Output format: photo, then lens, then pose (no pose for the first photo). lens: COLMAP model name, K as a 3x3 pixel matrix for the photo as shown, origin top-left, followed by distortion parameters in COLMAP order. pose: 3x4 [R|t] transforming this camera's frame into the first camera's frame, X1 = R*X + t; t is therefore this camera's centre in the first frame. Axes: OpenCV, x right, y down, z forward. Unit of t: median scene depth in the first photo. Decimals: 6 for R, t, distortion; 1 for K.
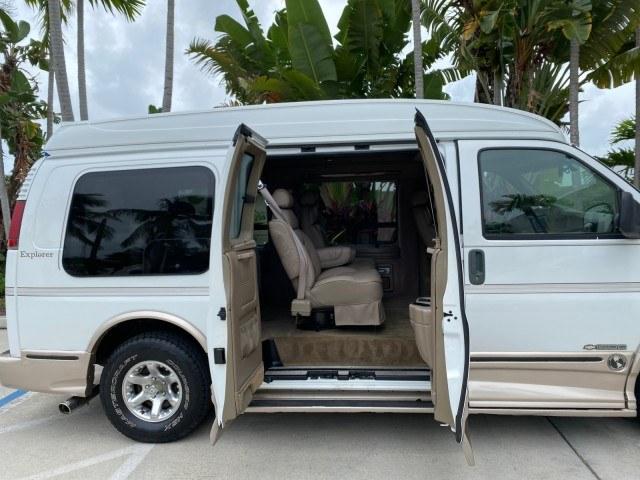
lens RADIAL K [[492.6, 0, 317.8], [0, 492.6, 243.0], [0, 0, 1]] dist [0.024481, -0.022547]
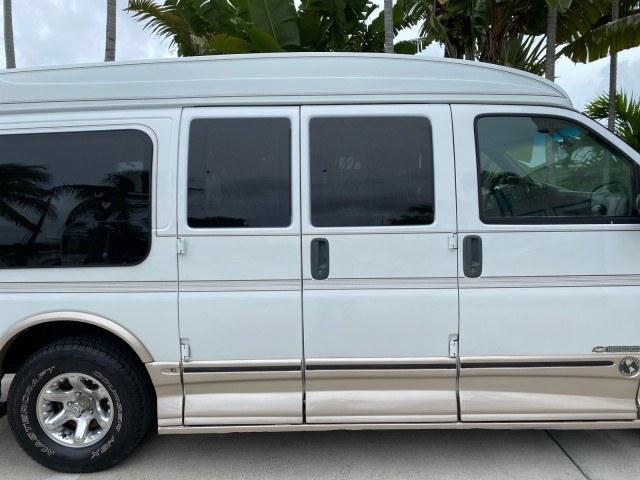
lens RADIAL K [[492.6, 0, 318.1], [0, 492.6, 238.4], [0, 0, 1]] dist [0.024481, -0.022547]
pose [[0.996326, 0.001165, 0.085638, -0.010193], [-0.003979, 0.999458, 0.032693, -0.007737], [-0.085553, -0.032913, 0.995790, 0.169348]]
